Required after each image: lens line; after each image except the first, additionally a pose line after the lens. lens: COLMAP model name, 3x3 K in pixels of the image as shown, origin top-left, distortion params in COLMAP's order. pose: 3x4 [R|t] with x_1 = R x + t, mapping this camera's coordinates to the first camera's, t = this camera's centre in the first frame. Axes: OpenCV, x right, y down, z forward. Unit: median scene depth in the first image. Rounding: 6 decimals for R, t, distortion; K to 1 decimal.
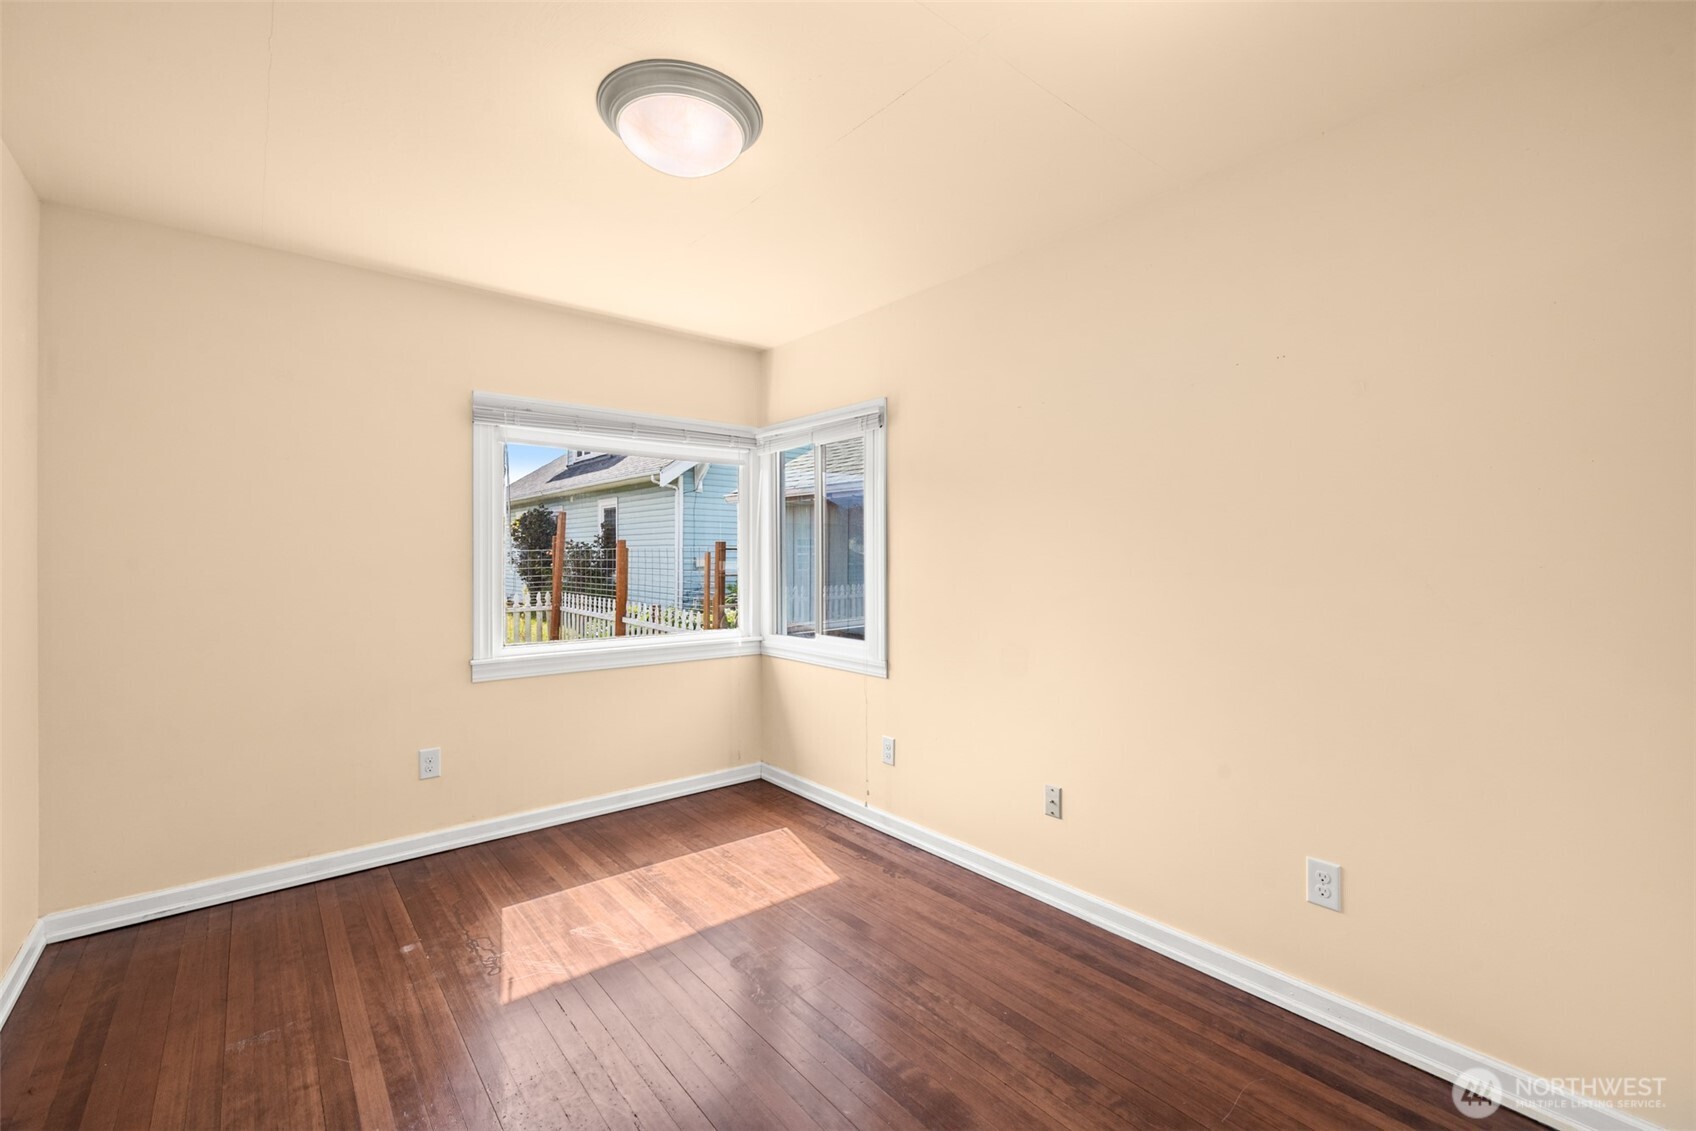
lens RADIAL K [[711.2, 0, 841.6], [0, 711.2, 540.6], [0, 0, 1]] dist [0.001391, 0.000280]
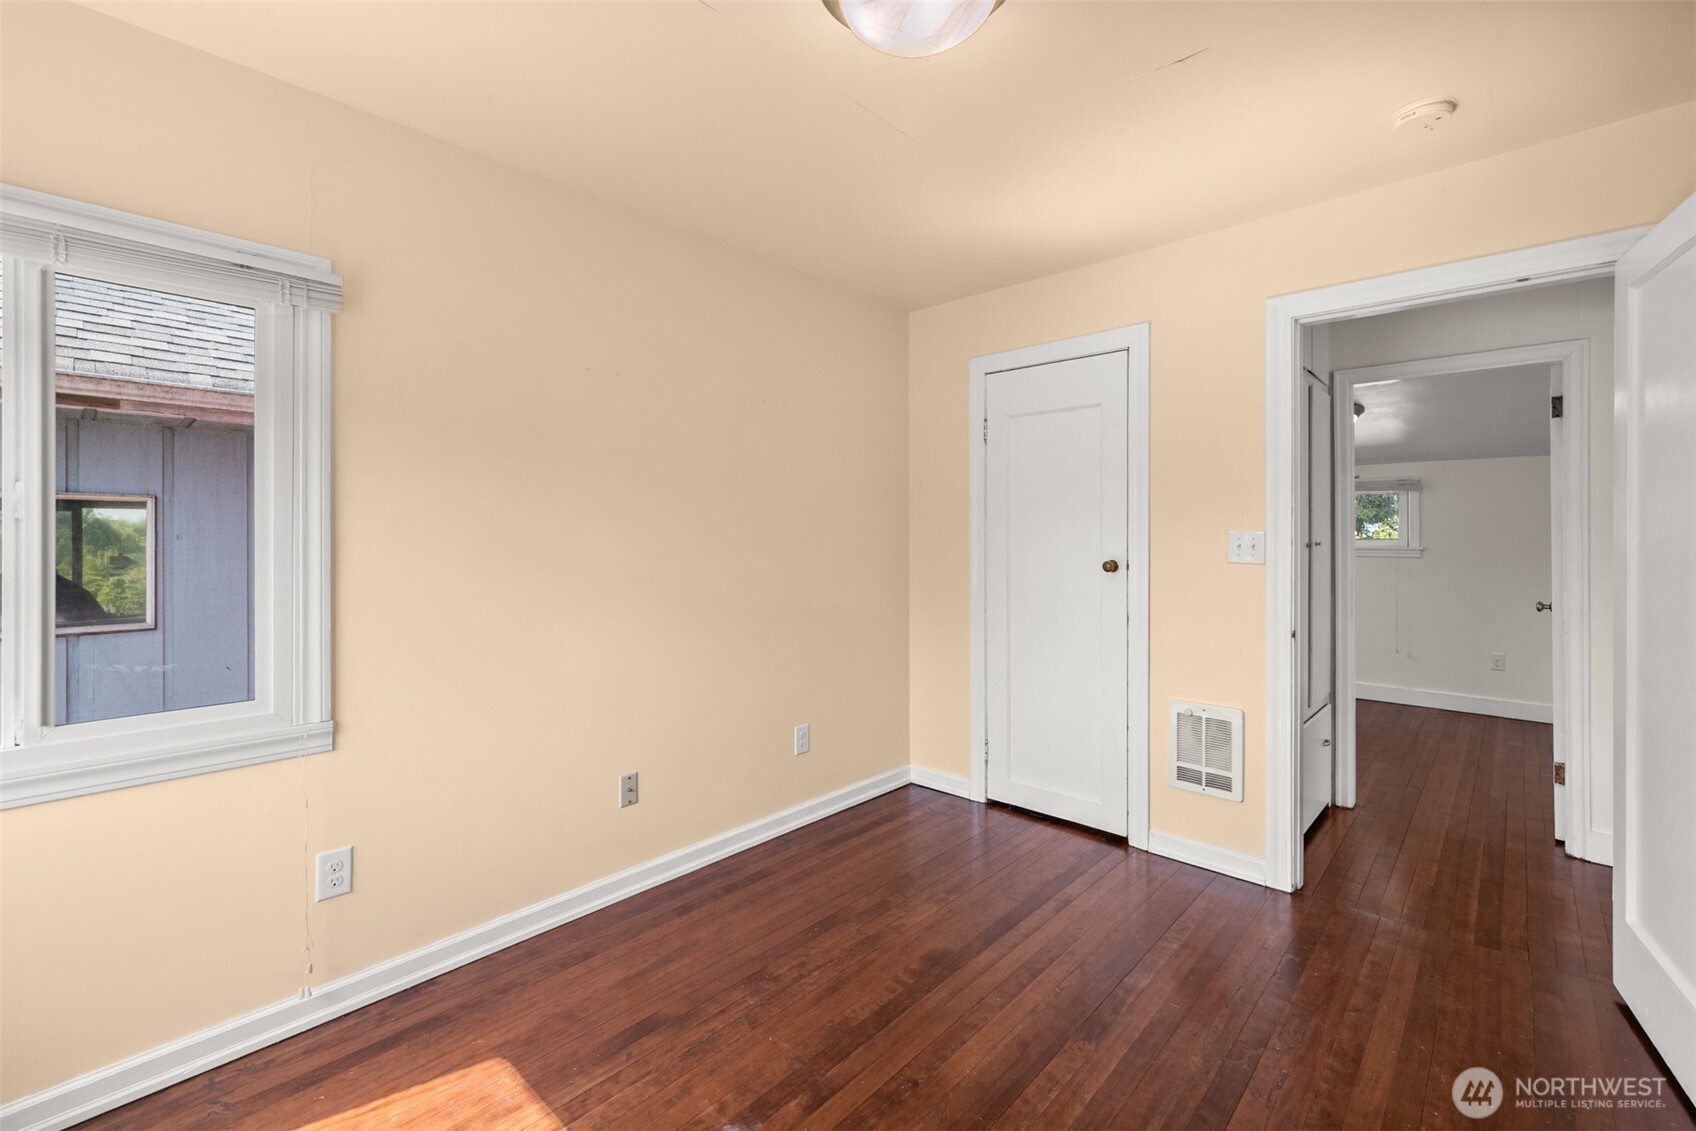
lens RADIAL K [[711.2, 0, 841.6], [0, 711.2, 540.6], [0, 0, 1]] dist [0.001391, 0.000280]
pose [[-0.121722, -0.008787, 0.992525, -0.753147], [-0.021276, 0.999754, 0.006242, 0.017373], [-0.992336, -0.020357, -0.121879, 0.908882]]
